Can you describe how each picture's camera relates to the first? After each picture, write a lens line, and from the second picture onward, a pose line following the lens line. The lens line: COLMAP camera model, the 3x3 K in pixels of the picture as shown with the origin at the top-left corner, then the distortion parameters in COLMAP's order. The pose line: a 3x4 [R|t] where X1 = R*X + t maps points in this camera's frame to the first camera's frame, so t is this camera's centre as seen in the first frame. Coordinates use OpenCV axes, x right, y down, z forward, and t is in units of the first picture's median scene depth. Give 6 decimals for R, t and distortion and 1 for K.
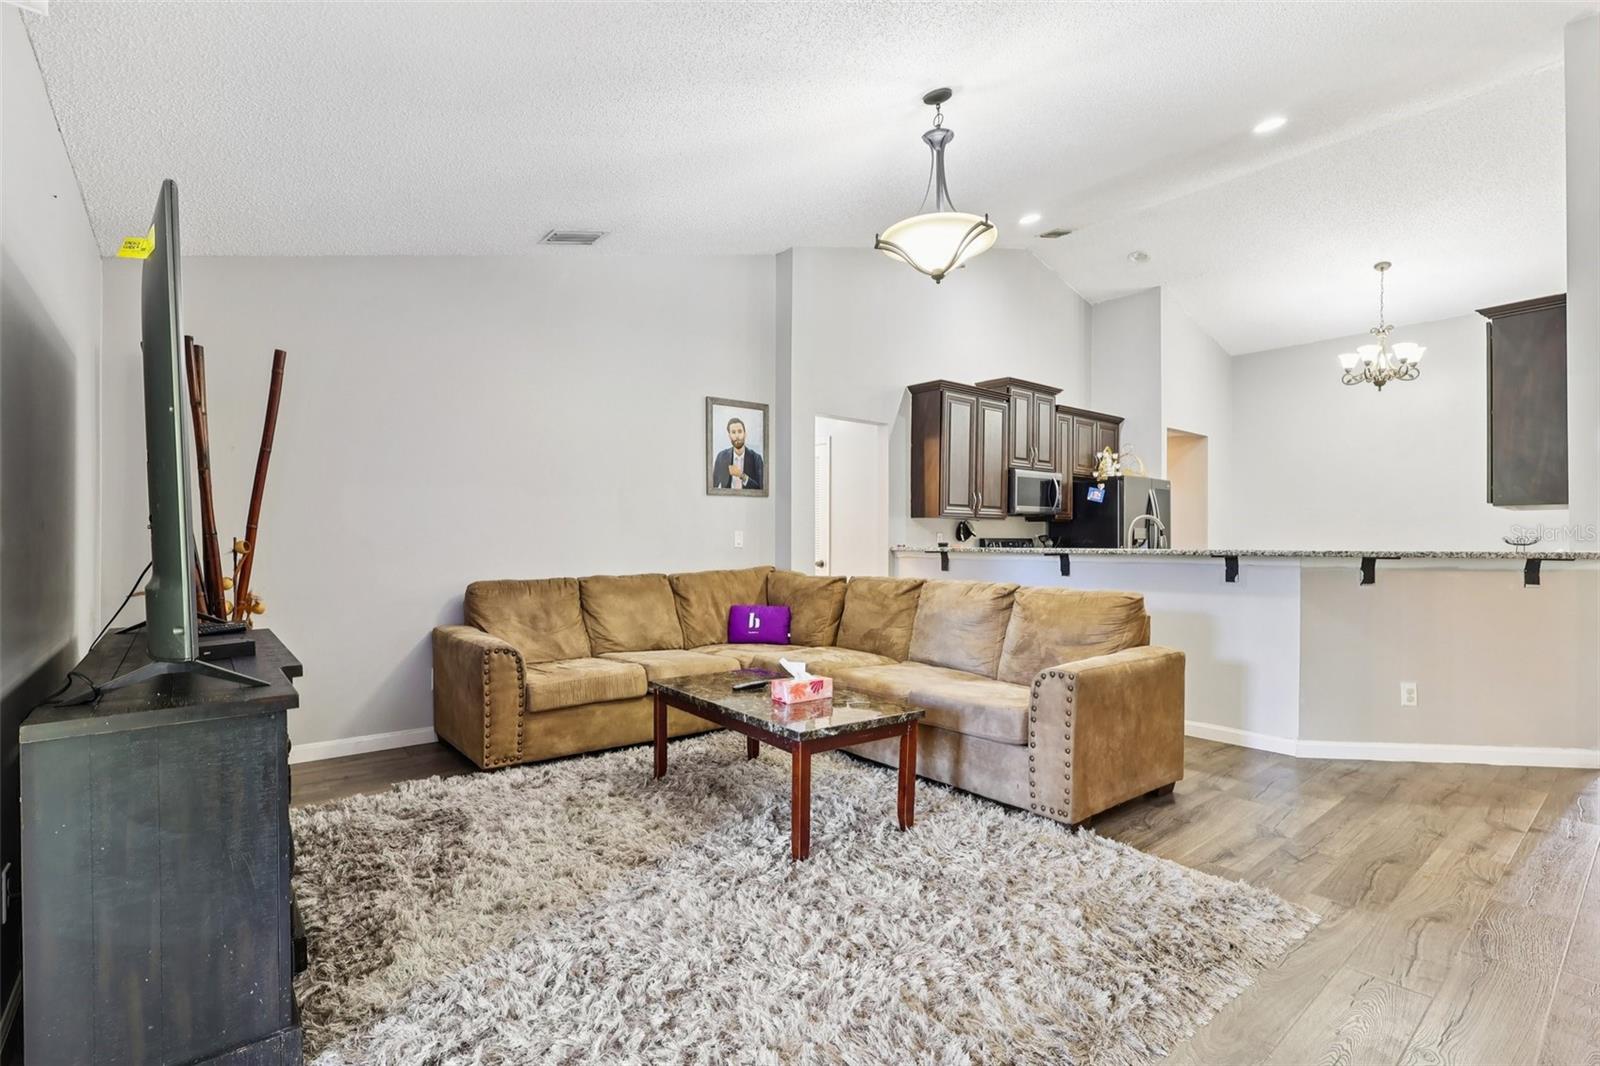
lens RADIAL K [[738.2, 0, 799.3], [0, 738.2, 537.9], [0, 0, 1]] dist [-0.007735, 0.000990]
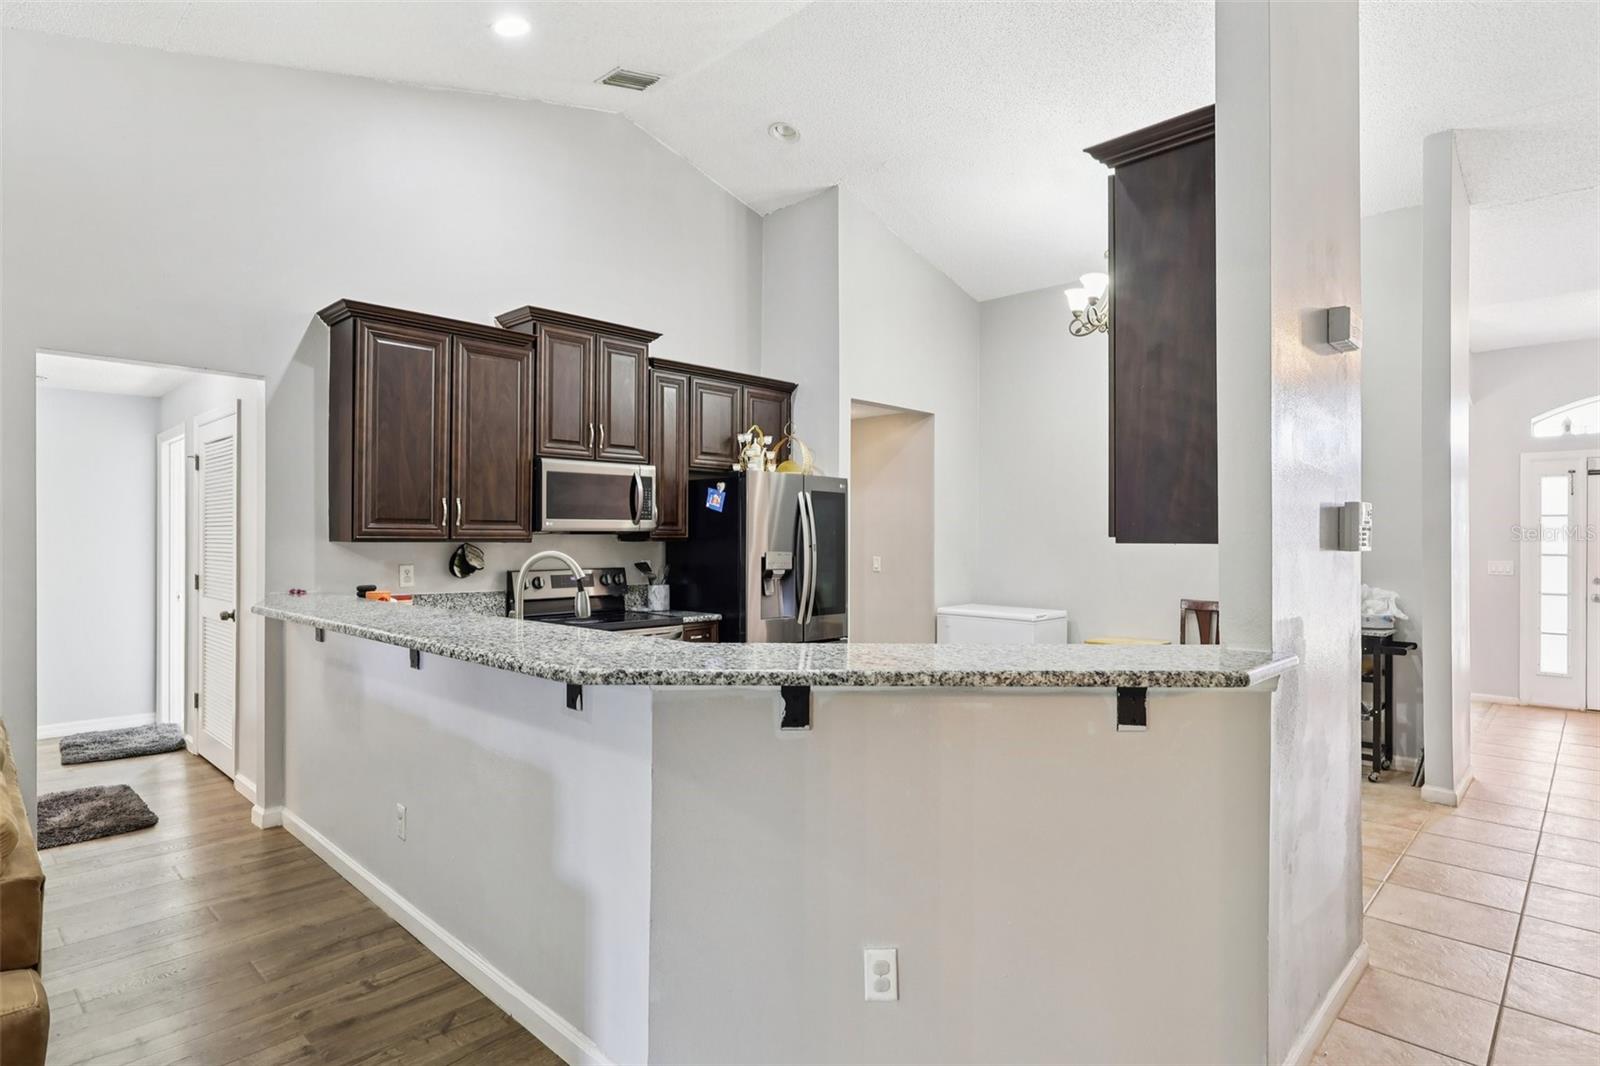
lens RADIAL K [[847.3, 0, 795.4], [0, 847.3, 532.2], [0, 0, 1]] dist [0.003892, 0.000185]
pose [[0.991667, -0.000545, 0.128823, 0.382639], [0.000863, 0.999997, -0.002413, -0.028907], [-0.128822, 0.002504, 0.991665, 0.266001]]
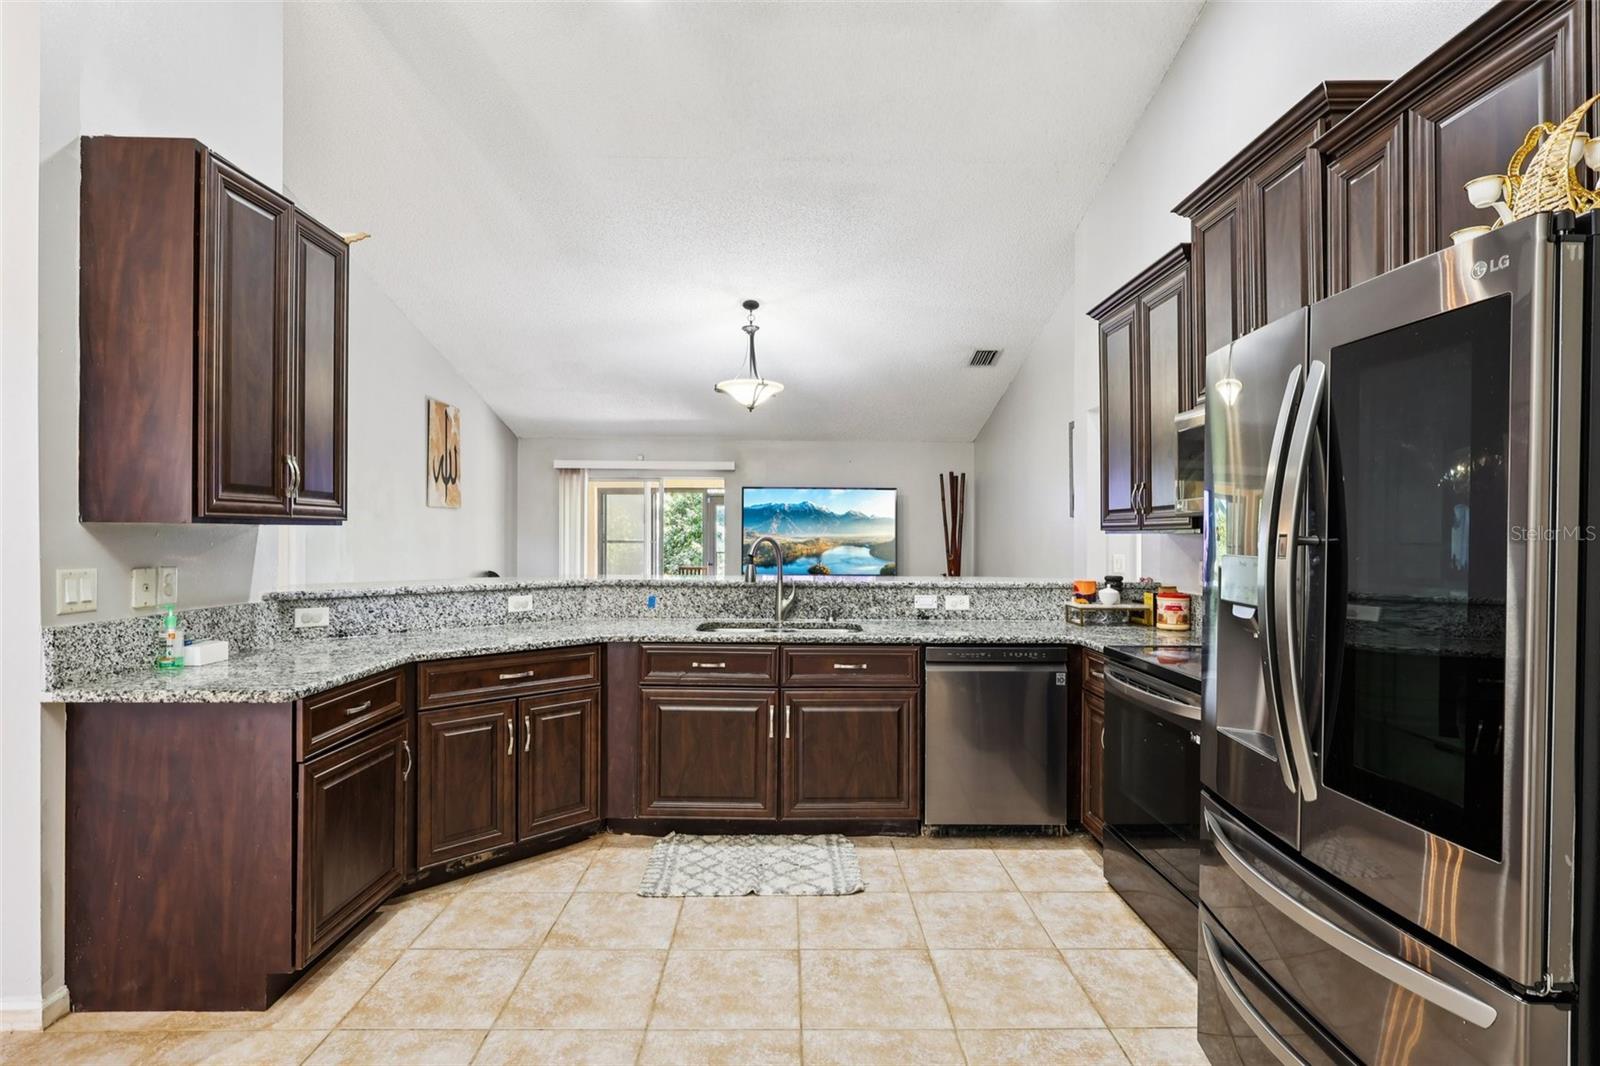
lens RADIAL K [[823.1, 0, 796.8], [0, 823.1, 538.2], [0, 0, 1]] dist [-0.001584, 0.001291]
pose [[-0.630977, -0.006737, -0.775772, 0.747447], [-0.004642, 0.999977, -0.004908, -0.016713], [0.775788, 0.000504, -0.630994, 1.071519]]
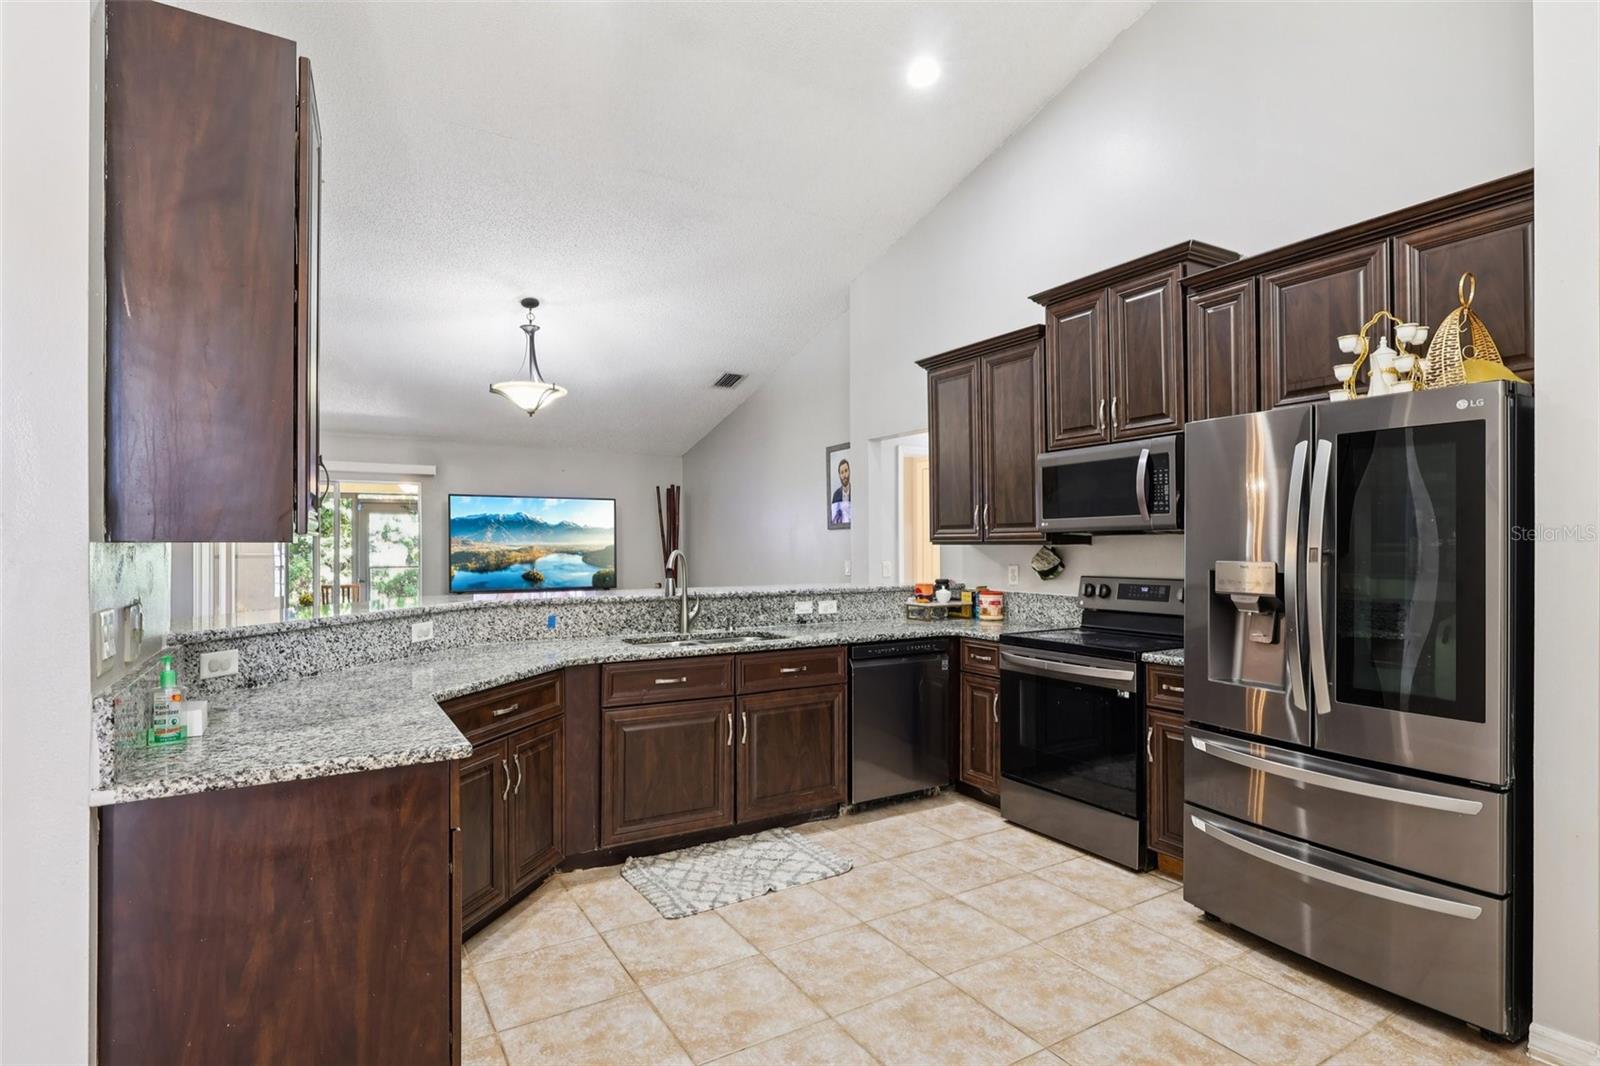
lens RADIAL K [[823.1, 0, 798.0], [0, 823.1, 540.4], [0, 0, 1]] dist [-0.001584, 0.001291]
pose [[-0.137773, -0.010651, -0.990407, 0.881158], [0.006904, 0.999908, -0.011714, -0.020185], [0.990440, -0.008451, -0.137687, 0.849794]]
